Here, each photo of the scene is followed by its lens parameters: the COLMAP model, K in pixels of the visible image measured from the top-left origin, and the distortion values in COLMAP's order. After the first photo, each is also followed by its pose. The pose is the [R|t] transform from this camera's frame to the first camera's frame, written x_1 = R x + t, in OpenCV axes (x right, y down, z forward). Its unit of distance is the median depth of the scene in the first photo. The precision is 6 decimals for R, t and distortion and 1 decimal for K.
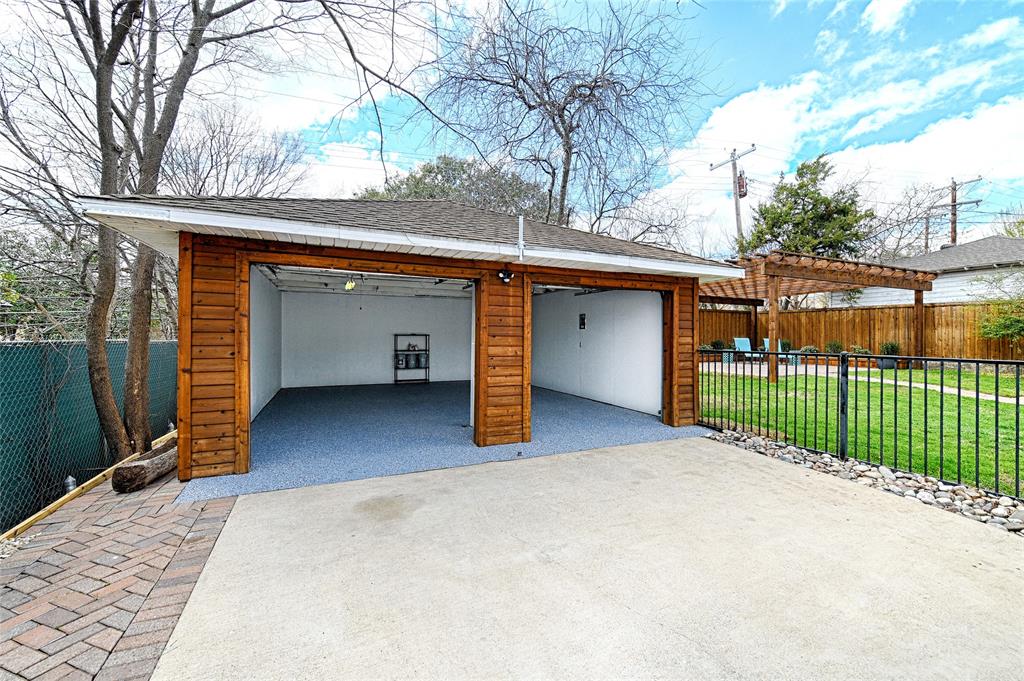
lens RADIAL K [[422.7, 0, 508.1], [0, 422.7, 338.6], [0, 0, 1]] dist [-0.000327, -0.000604]
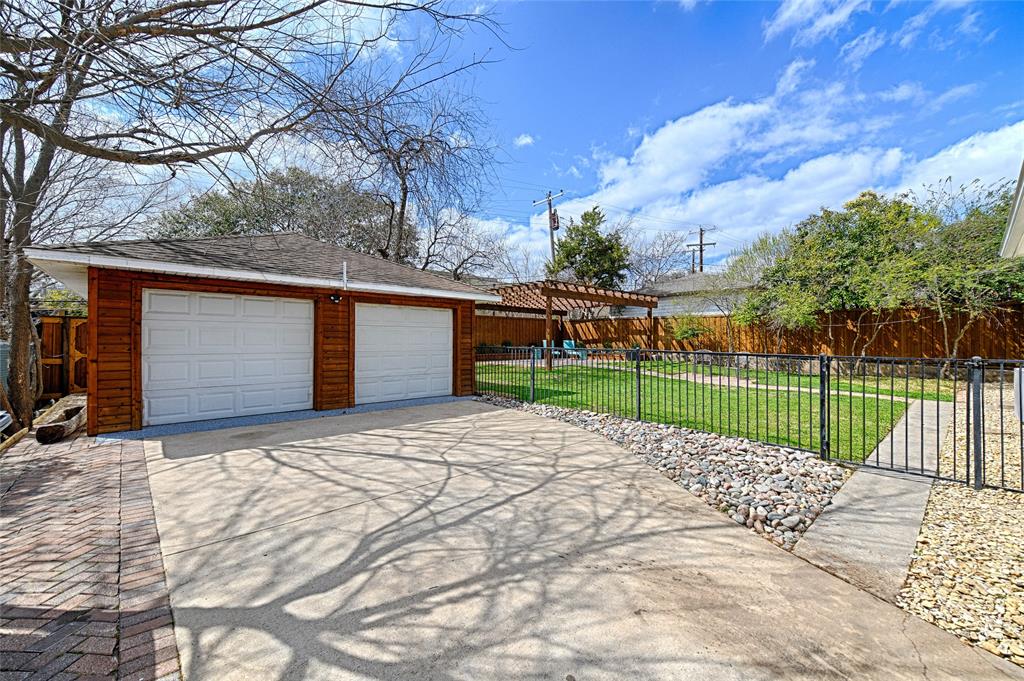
lens RADIAL K [[422.7, 0, 516.7], [0, 422.7, 341.9], [0, 0, 1]] dist [-0.000327, -0.000604]
pose [[0.946420, -0.003796, 0.322915, 0.095807], [0.004046, 0.999992, -0.000105, 0.009381], [-0.322912, 0.001406, 0.946428, -0.522825]]
